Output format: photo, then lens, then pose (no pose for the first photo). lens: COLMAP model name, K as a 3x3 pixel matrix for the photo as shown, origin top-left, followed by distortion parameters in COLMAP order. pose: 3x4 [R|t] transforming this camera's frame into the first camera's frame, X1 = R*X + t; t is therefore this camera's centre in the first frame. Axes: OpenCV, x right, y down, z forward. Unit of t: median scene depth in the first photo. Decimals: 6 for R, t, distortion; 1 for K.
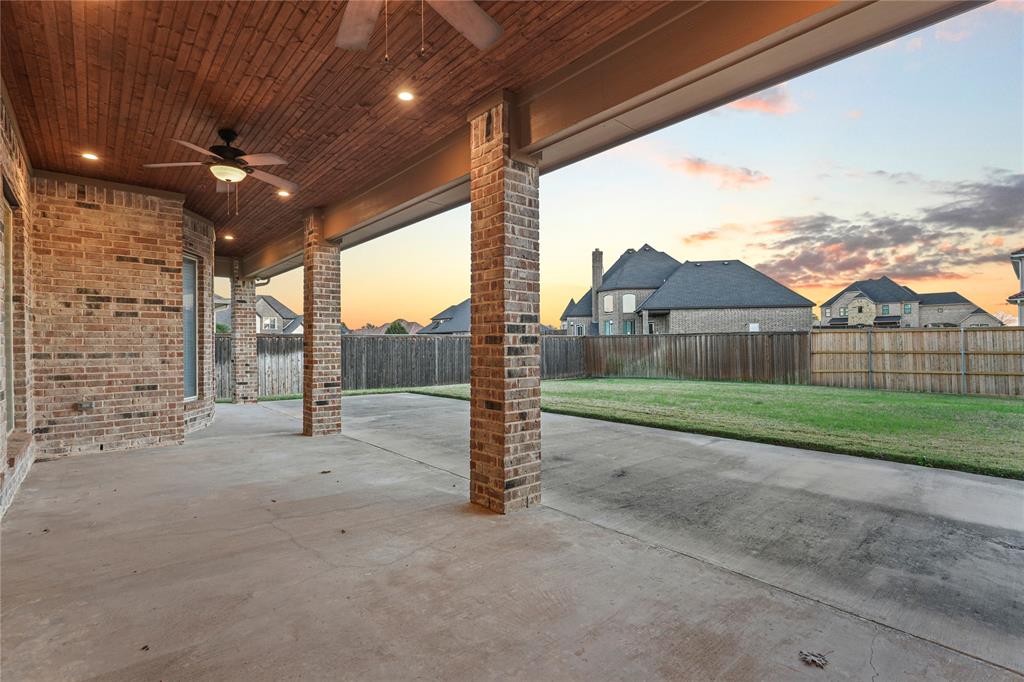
lens RADIAL K [[470.0, 0, 505.7], [0, 470.0, 341.0], [0, 0, 1]] dist [-0.001808, 0.000179]
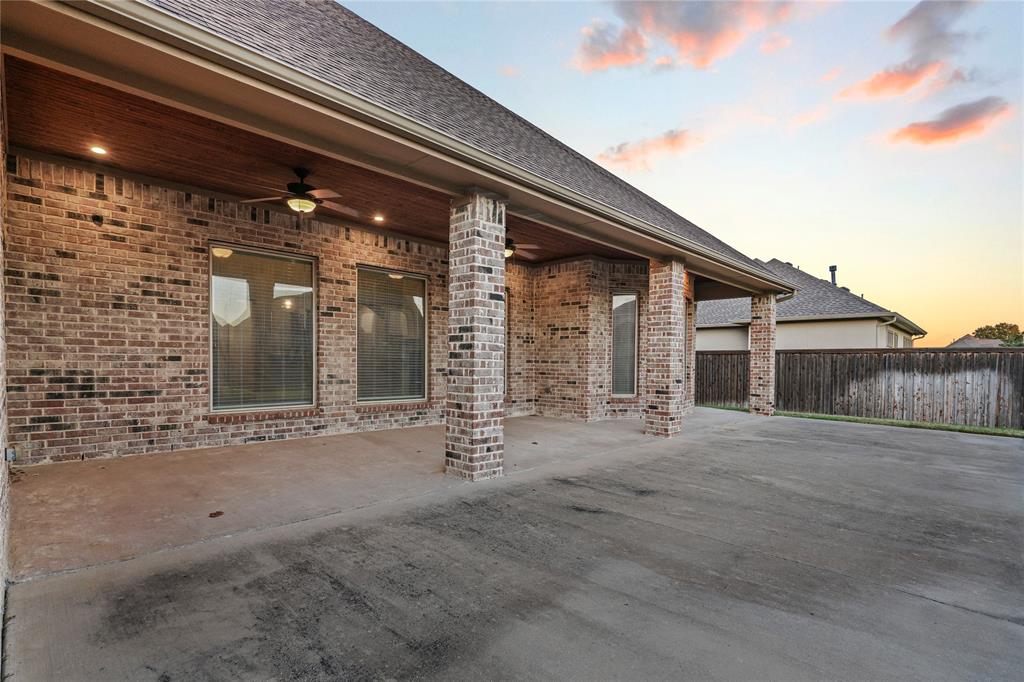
lens RADIAL K [[482.2, 0, 512.2], [0, 482.2, 375.2], [0, 0, 1]] dist [-0.001136, -0.000204]
pose [[0.084048, 0.034159, -0.995876, 1.339054], [-0.004545, 0.999415, 0.033897, 0.029698], [0.996451, 0.001677, 0.084155, 1.021394]]
